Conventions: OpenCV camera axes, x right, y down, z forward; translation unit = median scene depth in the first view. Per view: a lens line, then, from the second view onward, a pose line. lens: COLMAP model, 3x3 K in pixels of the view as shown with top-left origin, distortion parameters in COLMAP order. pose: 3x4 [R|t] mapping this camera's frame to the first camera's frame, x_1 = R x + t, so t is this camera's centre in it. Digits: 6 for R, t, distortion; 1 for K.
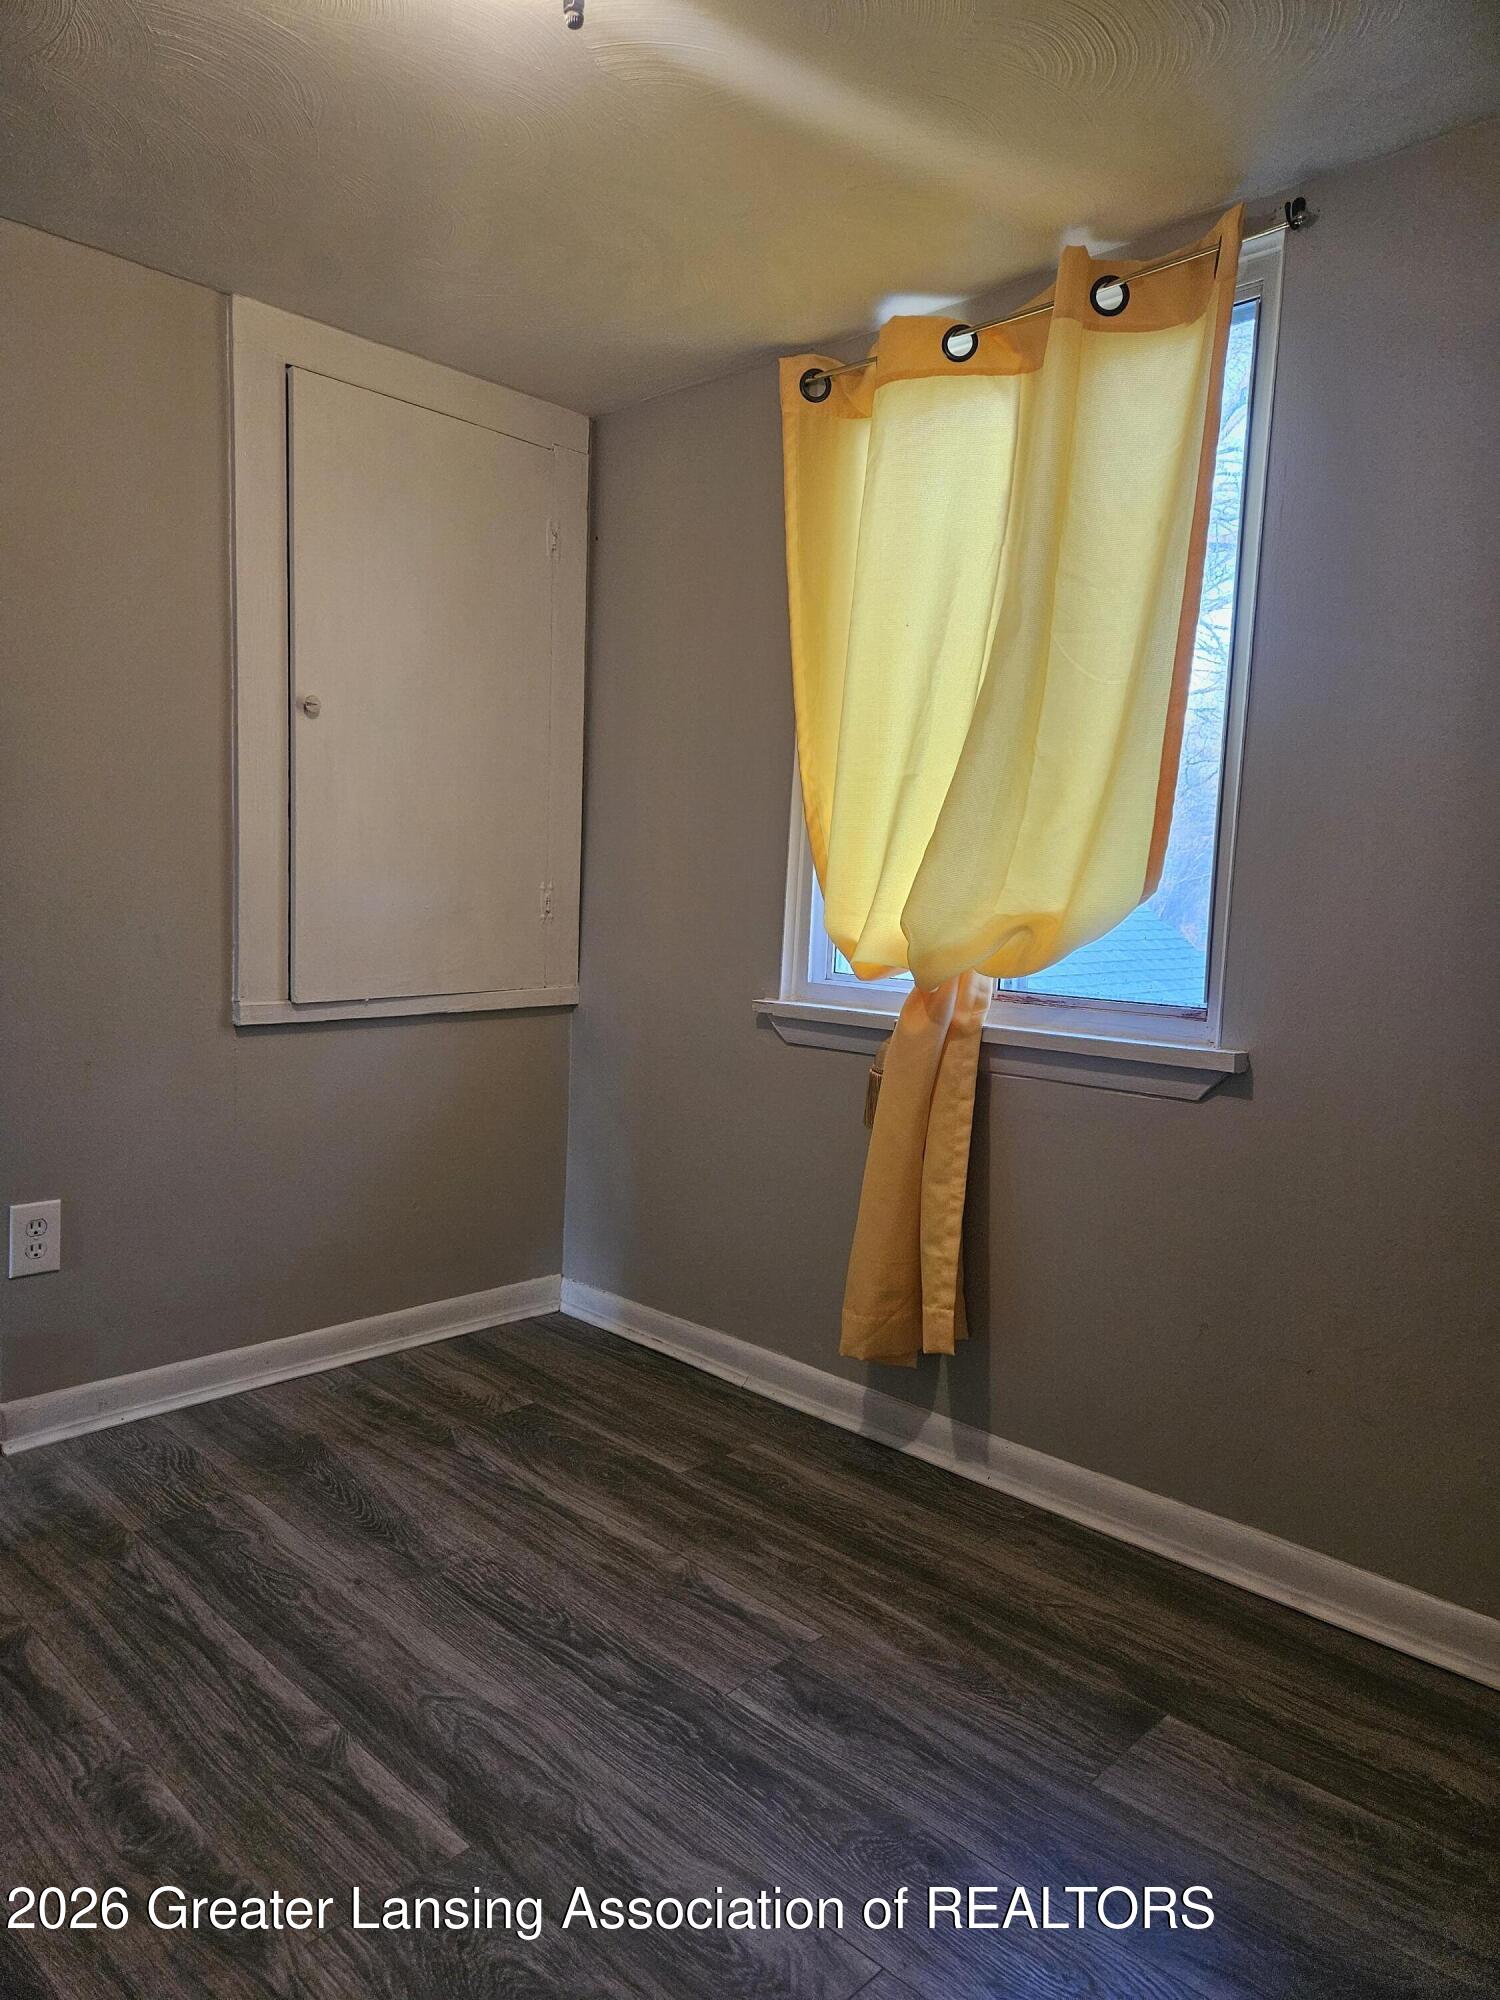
lens RADIAL K [[1339.7, 0, 731.3], [0, 1339.7, 990.3], [0, 0, 1]] dist [0.079440, -0.067506]
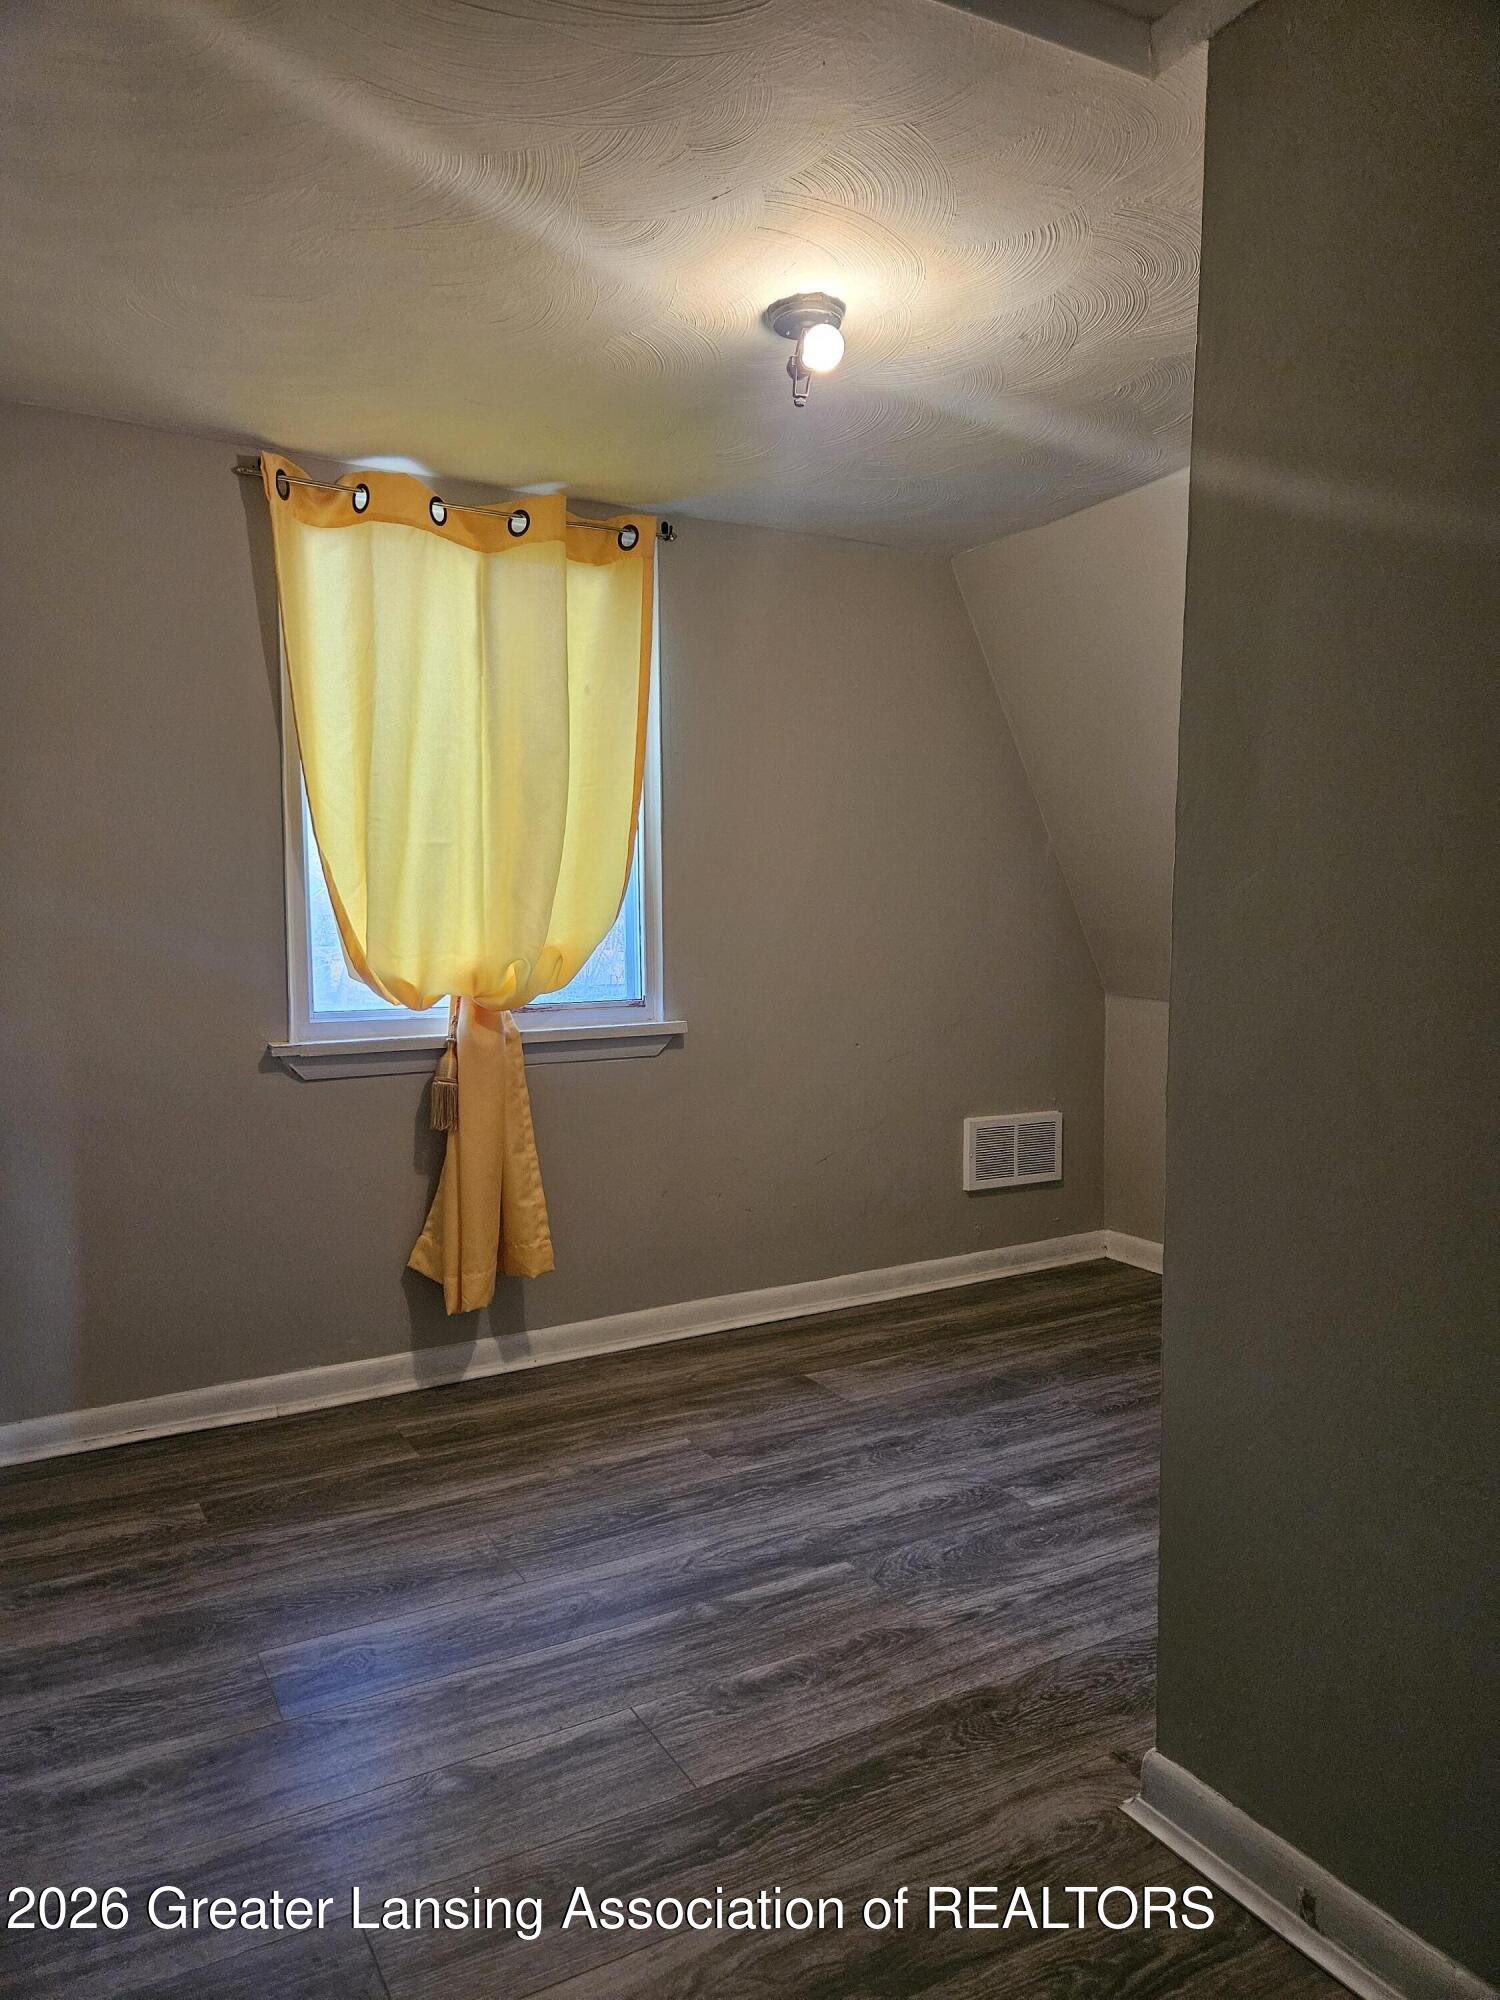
lens RADIAL K [[1339.7, 0, 731.3], [0, 1339.7, 990.3], [0, 0, 1]] dist [0.079440, -0.067506]
pose [[0.272808, -0.089474, 0.957899, -1.127908], [0.095237, 0.993287, 0.065656, -0.089699], [-0.957343, 0.073316, 0.279498, 0.445824]]
